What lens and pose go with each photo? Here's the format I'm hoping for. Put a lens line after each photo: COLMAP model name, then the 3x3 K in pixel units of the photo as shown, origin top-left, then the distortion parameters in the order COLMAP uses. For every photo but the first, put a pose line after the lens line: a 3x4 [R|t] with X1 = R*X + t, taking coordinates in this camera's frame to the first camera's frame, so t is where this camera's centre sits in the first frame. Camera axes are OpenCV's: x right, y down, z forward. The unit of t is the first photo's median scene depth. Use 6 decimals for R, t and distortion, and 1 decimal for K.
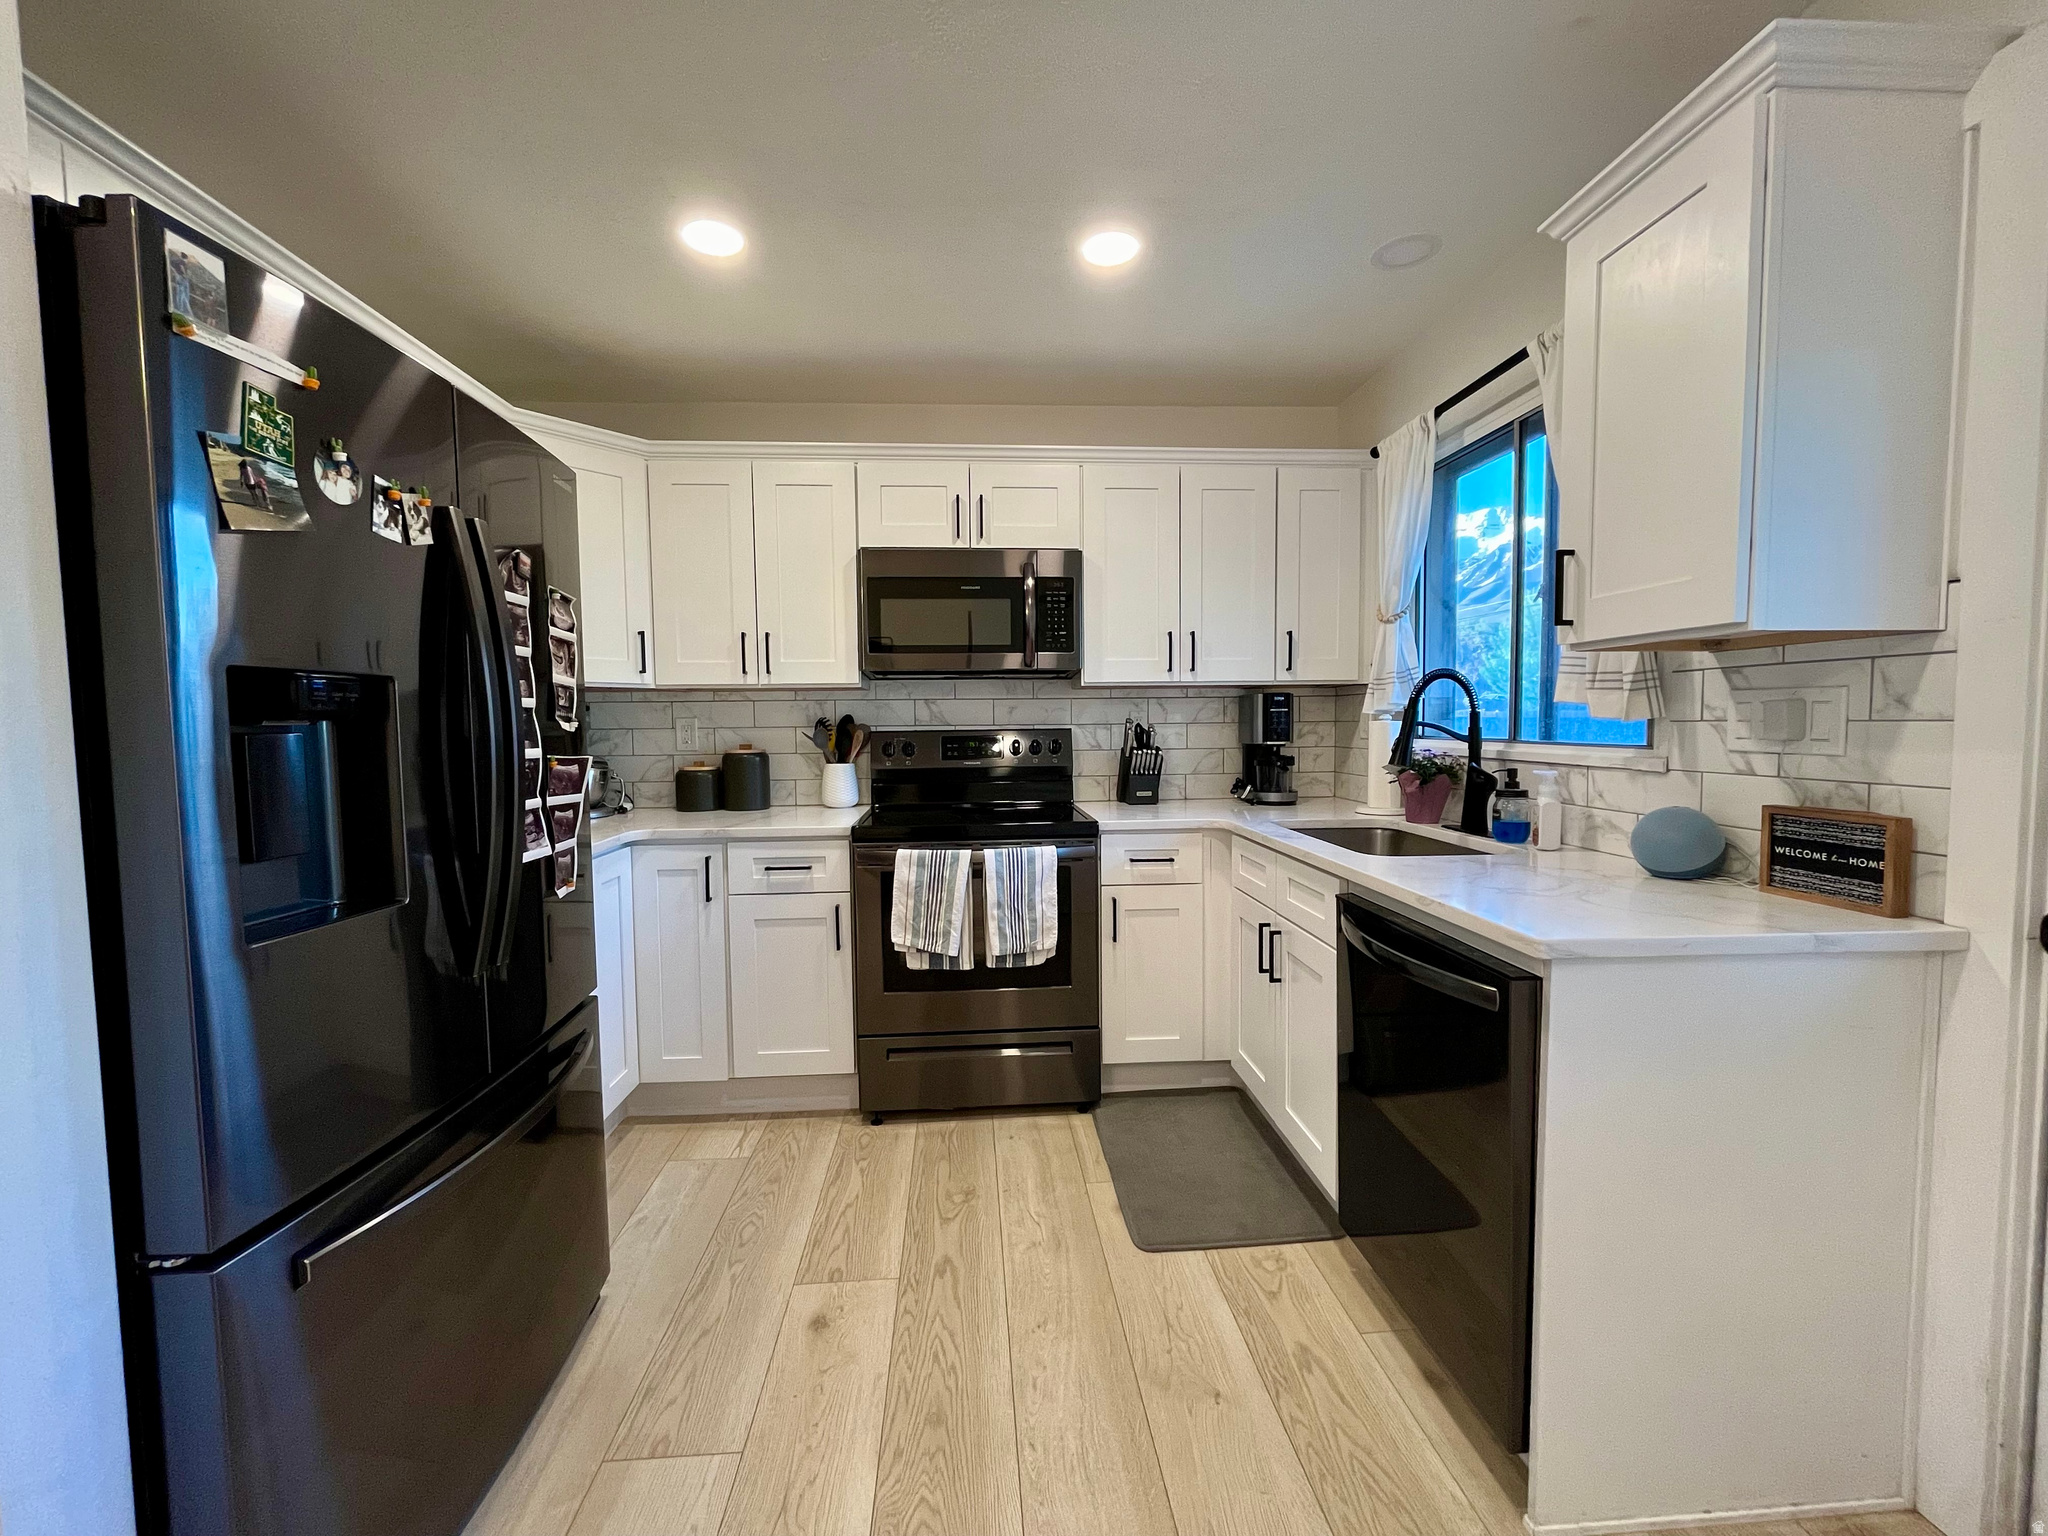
lens RADIAL K [[829.2, 0, 1020.0], [0, 829.2, 770.3], [0, 0, 1]] dist [-0.000529, 0.000114]
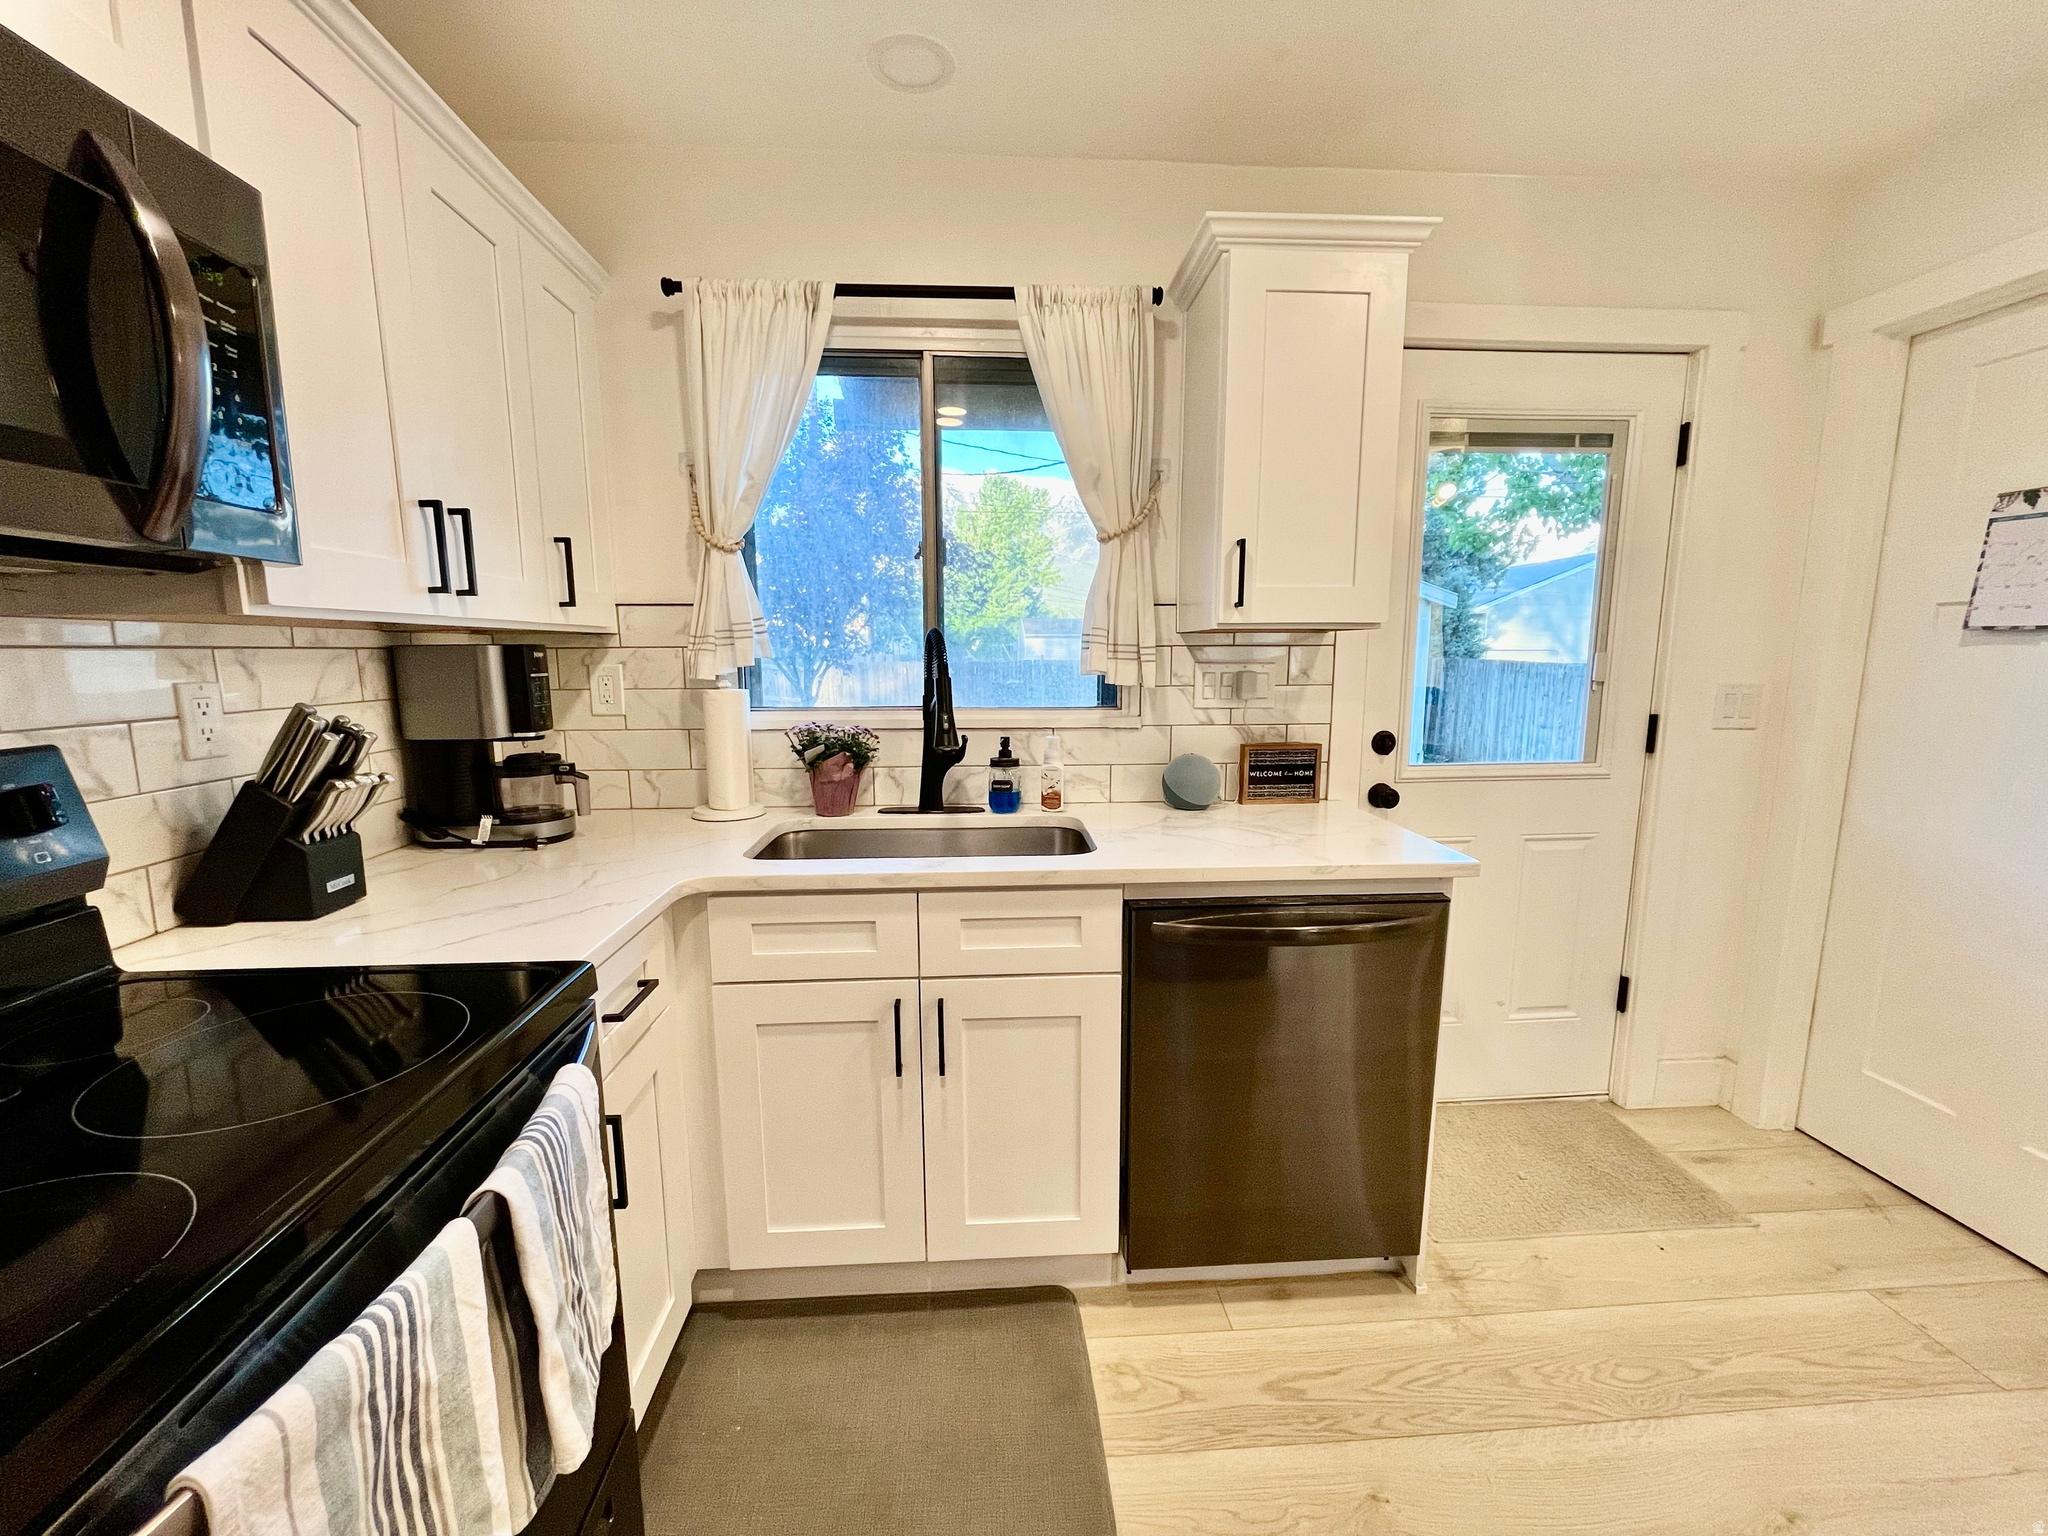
lens RADIAL K [[829.2, 0, 1020.0], [0, 829.2, 770.3], [0, 0, 1]] dist [-0.000529, 0.000114]
pose [[0.000421, -0.135049, 0.990839, -0.495976], [0.061250, 0.988982, 0.134770, -0.123083], [-0.998122, 0.060632, 0.008688, 1.283213]]
